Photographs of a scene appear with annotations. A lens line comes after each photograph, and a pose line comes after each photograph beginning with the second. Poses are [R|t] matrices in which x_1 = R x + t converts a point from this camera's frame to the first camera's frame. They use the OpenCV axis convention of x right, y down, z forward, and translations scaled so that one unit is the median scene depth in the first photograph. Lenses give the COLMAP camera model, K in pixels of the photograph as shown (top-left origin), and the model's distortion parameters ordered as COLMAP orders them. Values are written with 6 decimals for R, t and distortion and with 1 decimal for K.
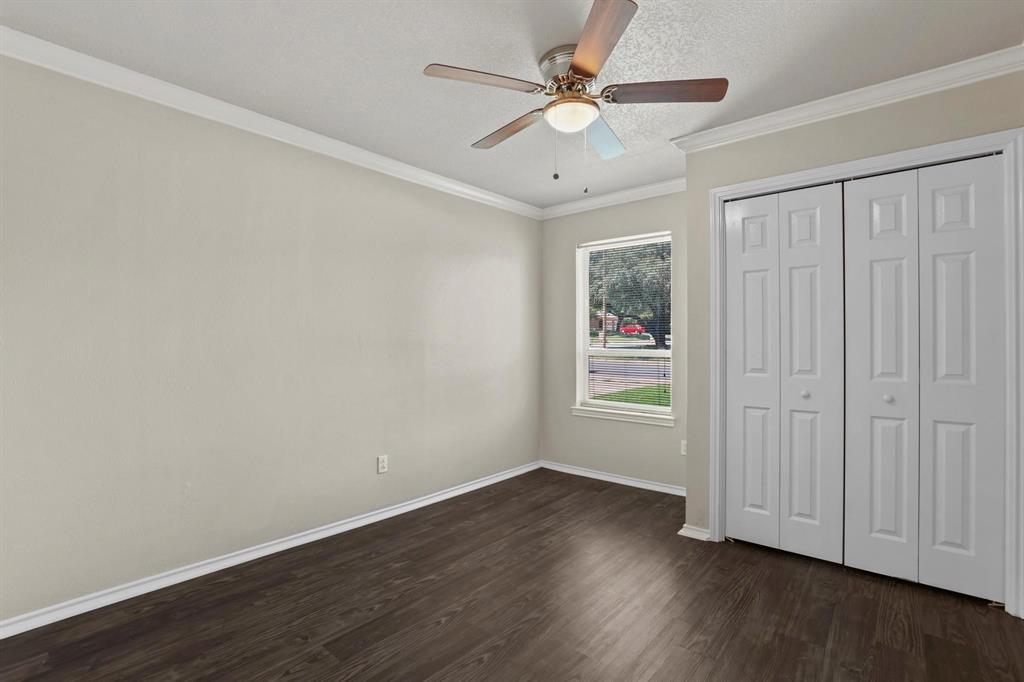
lens RADIAL K [[487.3, 0, 512.0], [0, 487.3, 341.0], [0, 0, 1]] dist [-0.003427, -0.000549]
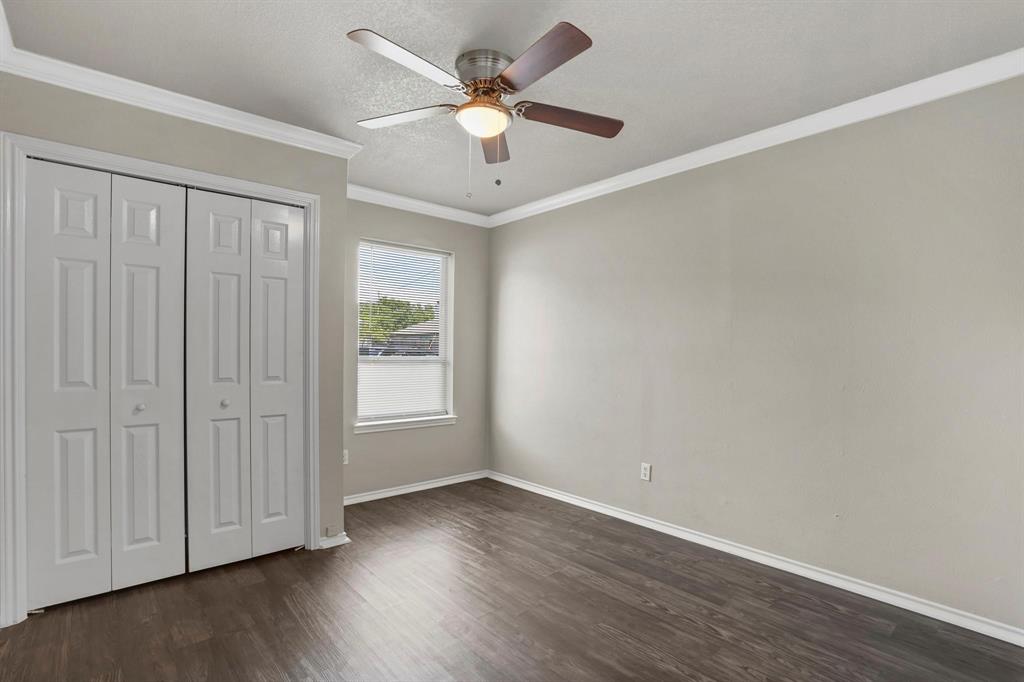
lens RADIAL K [[494.7, 0, 511.4], [0, 494.7, 361.3], [0, 0, 1]] dist [0.000791, -0.000008]
pose [[0.183059, -0.016688, 0.982960, -0.234193], [-0.006503, 0.999813, 0.018186, 0.002856], [-0.983080, -0.009721, 0.182916, 0.202645]]
